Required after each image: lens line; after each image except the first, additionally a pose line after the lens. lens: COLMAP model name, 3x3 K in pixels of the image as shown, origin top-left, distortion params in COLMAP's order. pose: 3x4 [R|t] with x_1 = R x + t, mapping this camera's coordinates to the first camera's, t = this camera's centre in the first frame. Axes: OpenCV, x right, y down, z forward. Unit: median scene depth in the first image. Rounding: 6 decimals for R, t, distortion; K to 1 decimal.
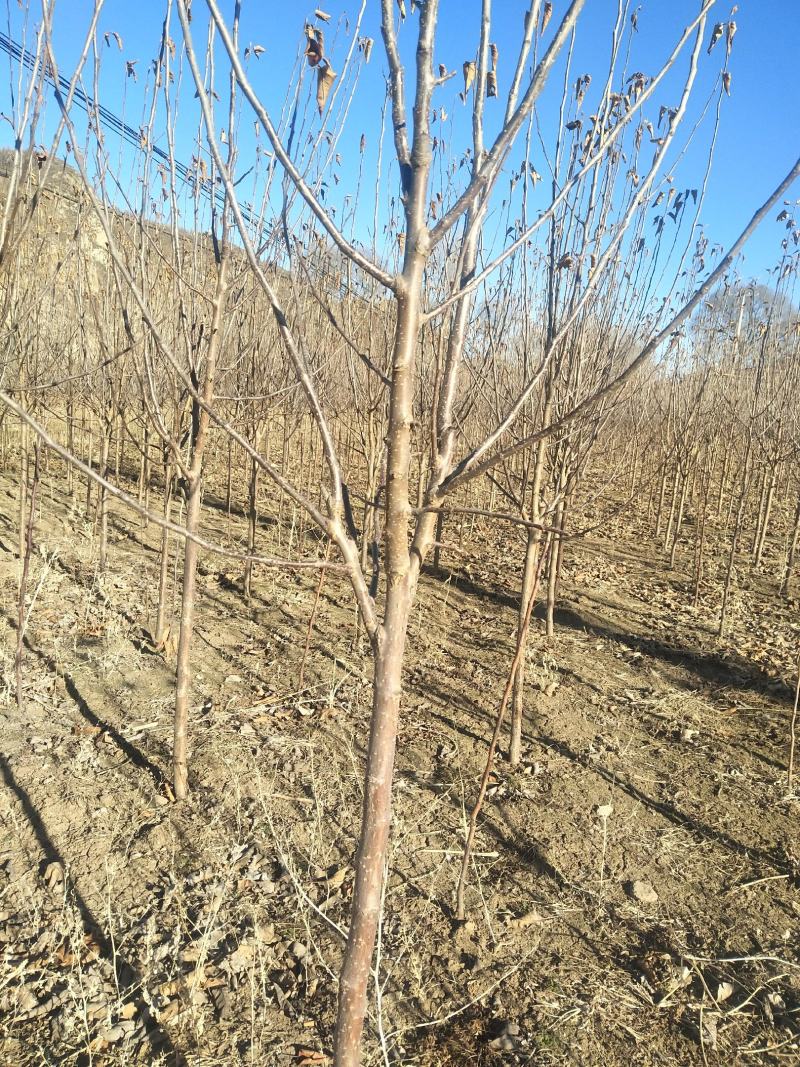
lens RADIAL K [[854.6, 0, 400.0], [0, 854.6, 533.5], [0, 0, 1]] dist [0.052300, -0.001195]
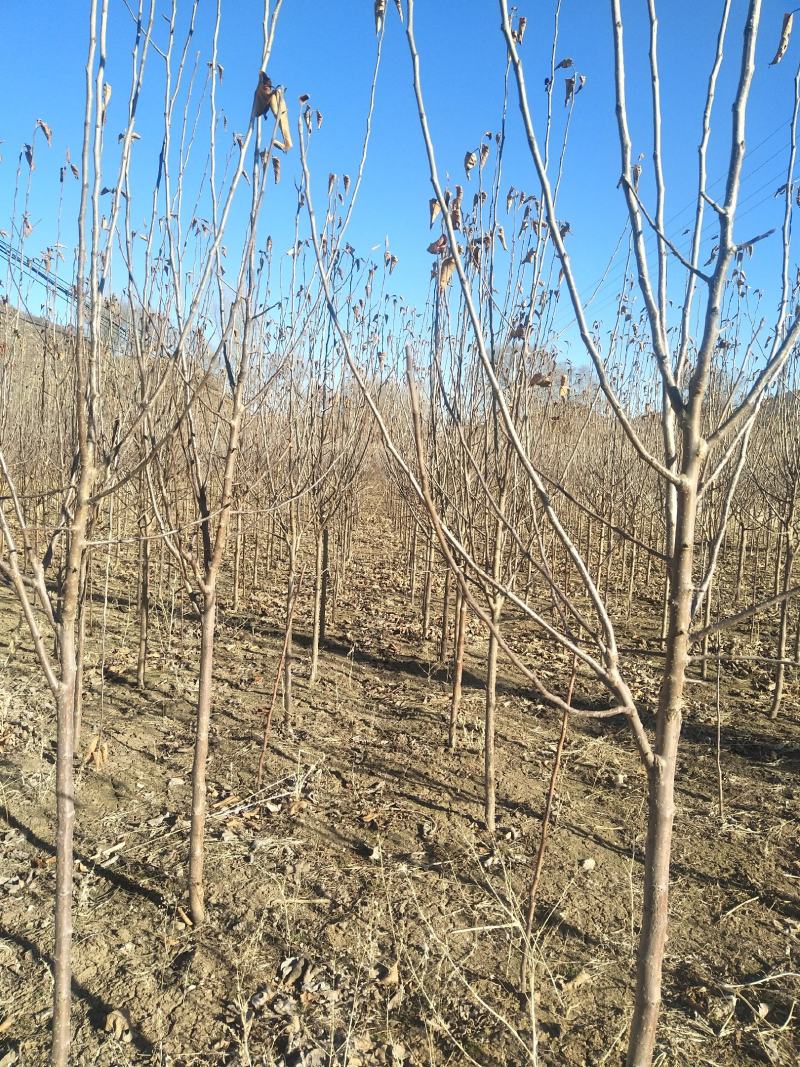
lens RADIAL K [[864.7, 0, 400.0], [0, 864.7, 533.5], [0, 0, 1]] dist [0.037994, -0.006805]
pose [[0.966357, -0.060487, 0.249991, -0.206684], [0.074028, 0.996235, -0.045113, -0.054251], [-0.246321, 0.062102, 0.967197, -0.030879]]
